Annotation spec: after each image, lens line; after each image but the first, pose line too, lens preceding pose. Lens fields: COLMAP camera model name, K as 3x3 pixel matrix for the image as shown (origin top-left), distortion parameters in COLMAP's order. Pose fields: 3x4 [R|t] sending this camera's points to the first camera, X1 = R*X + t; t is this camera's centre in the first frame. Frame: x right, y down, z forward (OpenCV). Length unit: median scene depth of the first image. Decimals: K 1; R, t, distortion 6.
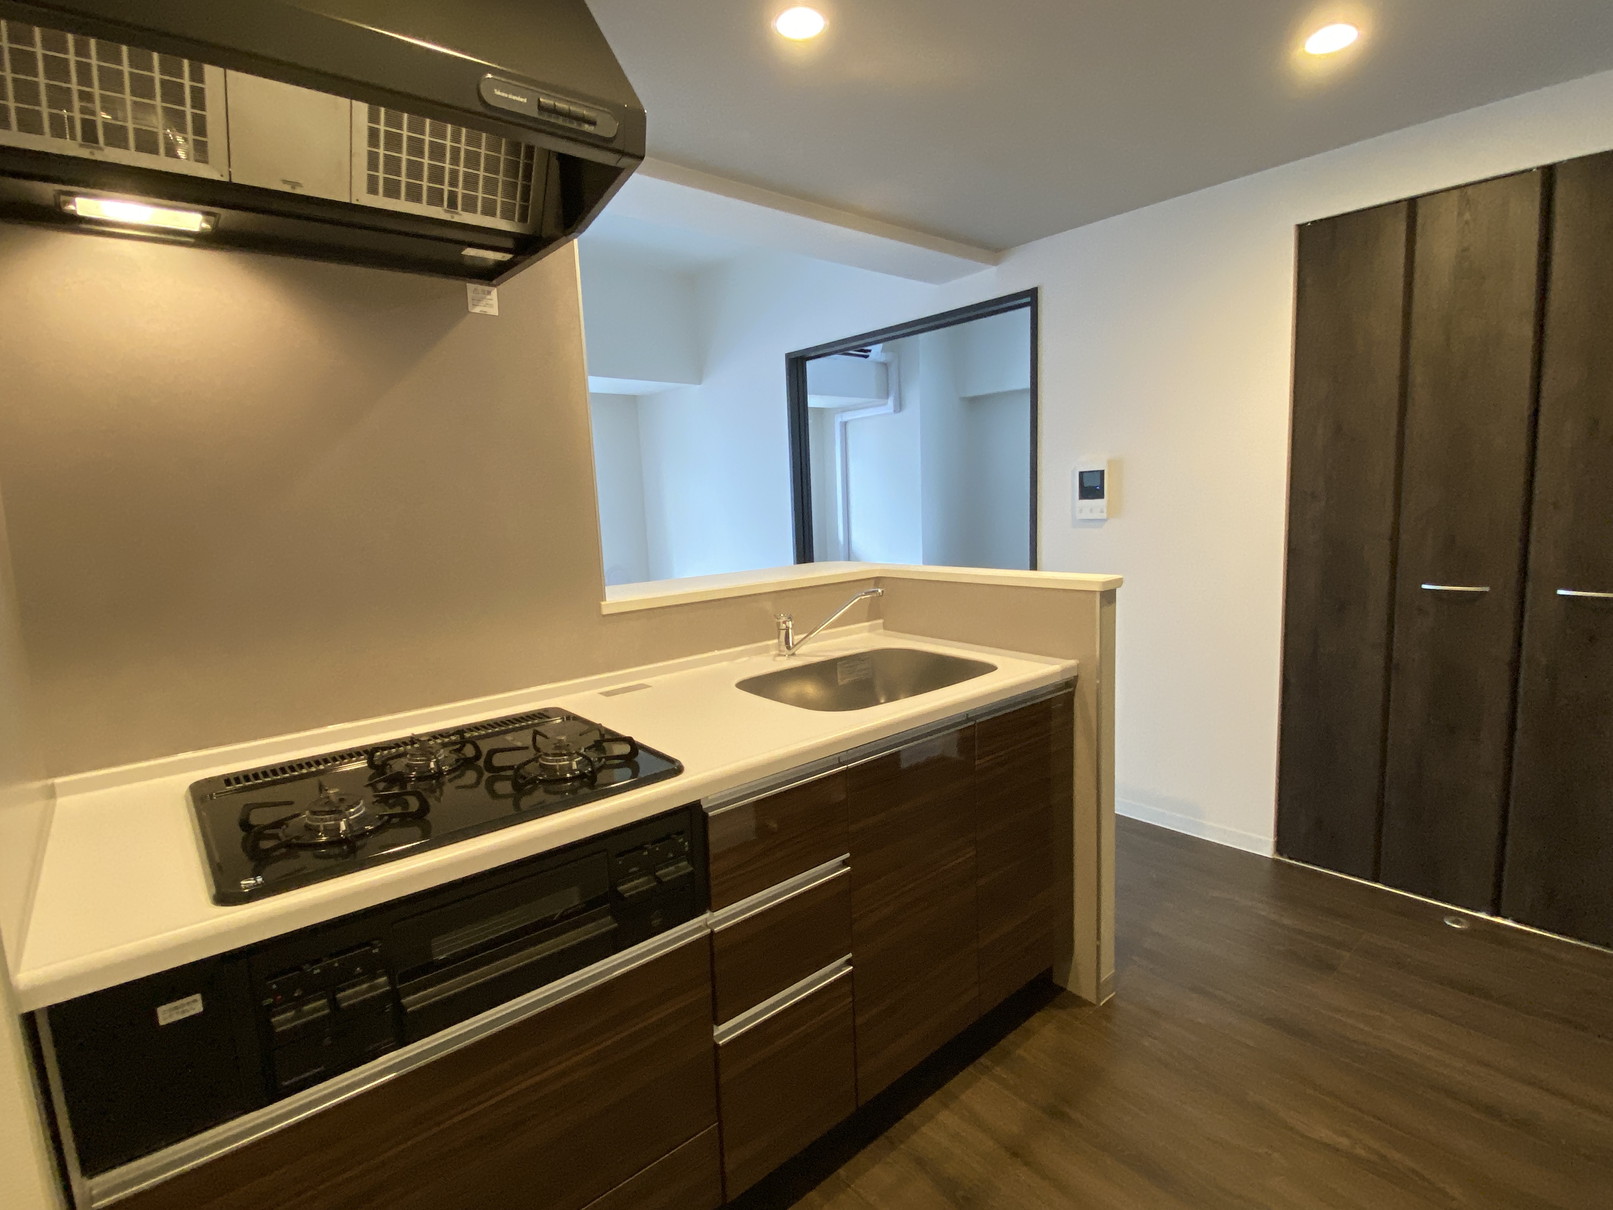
lens RADIAL K [[790.6, 0, 798.8], [0, 790.6, 603.5], [0, 0, 1]] dist [0.026901, -0.021994]
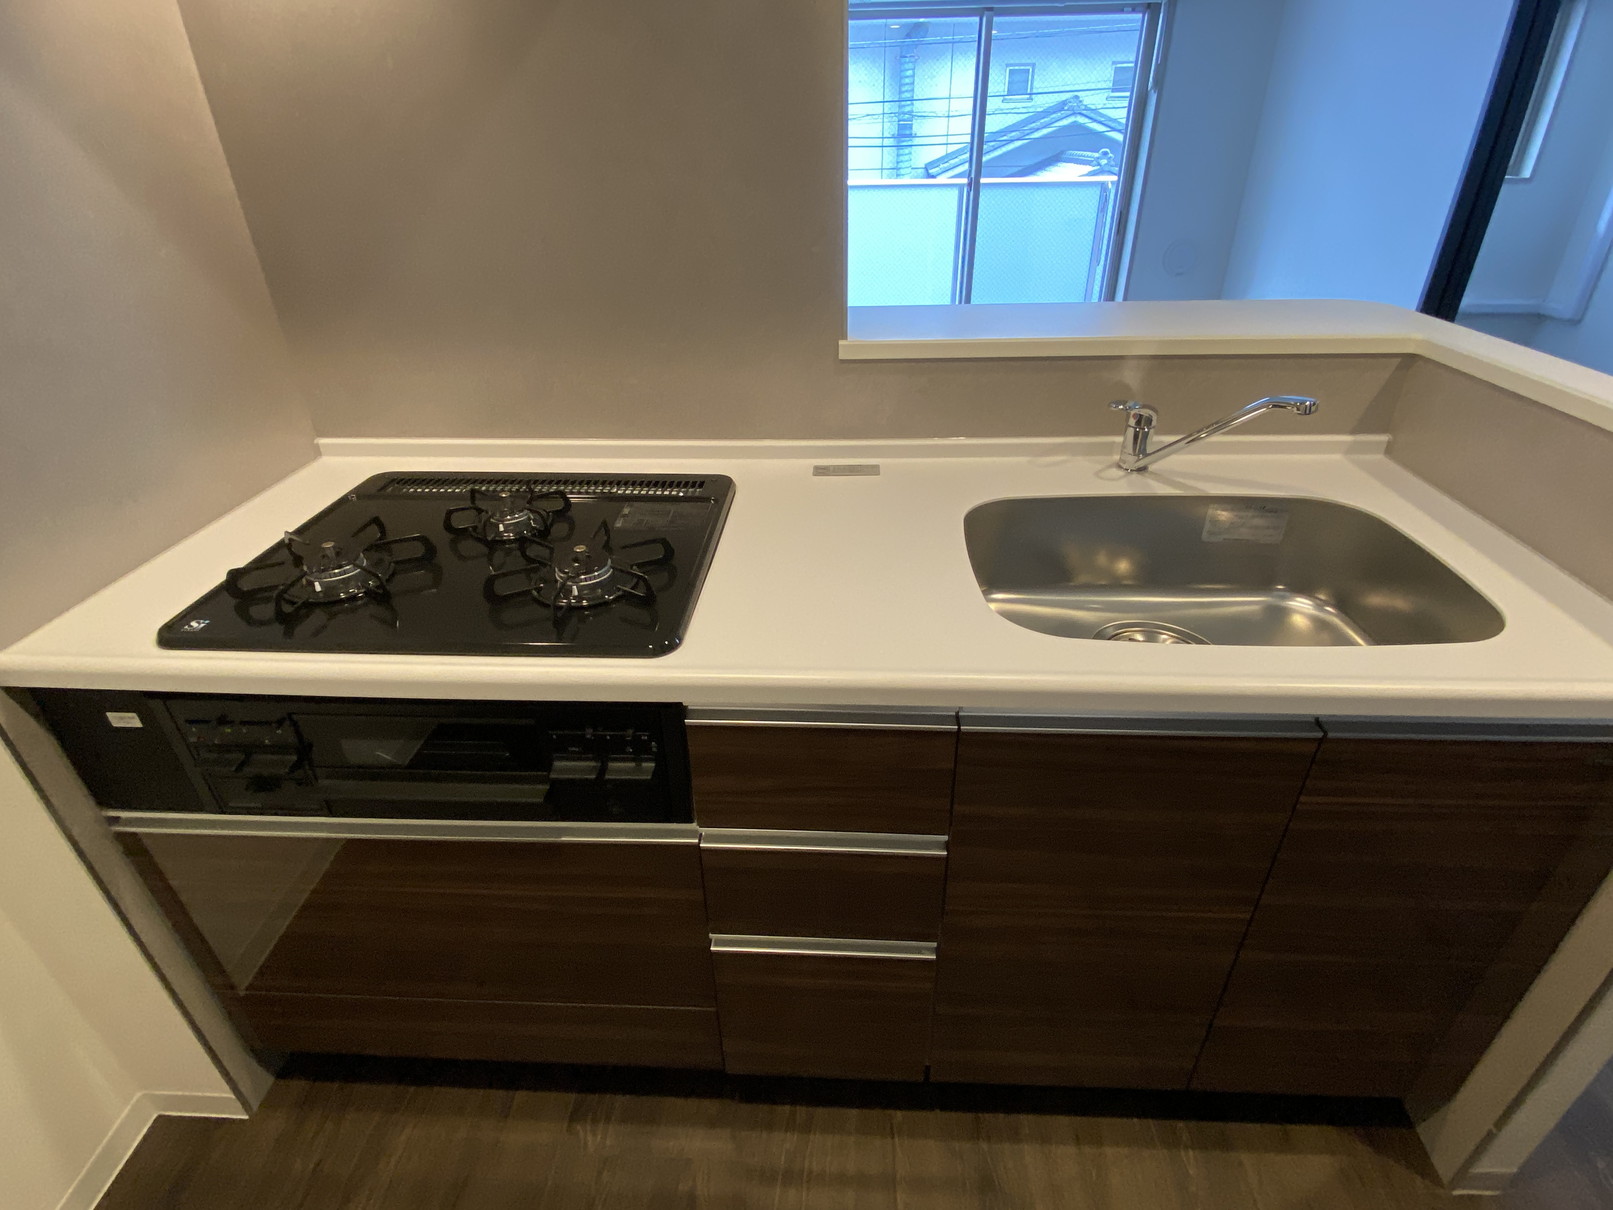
lens RADIAL K [[790.6, 0, 808.8], [0, 790.6, 605.5], [0, 0, 1]] dist [0.026901, -0.021994]
pose [[0.732045, 0.366745, -0.574115, 0.257243], [-0.104422, 0.893176, 0.437415, -0.110882], [0.673206, -0.260257, 0.692141, 0.482191]]
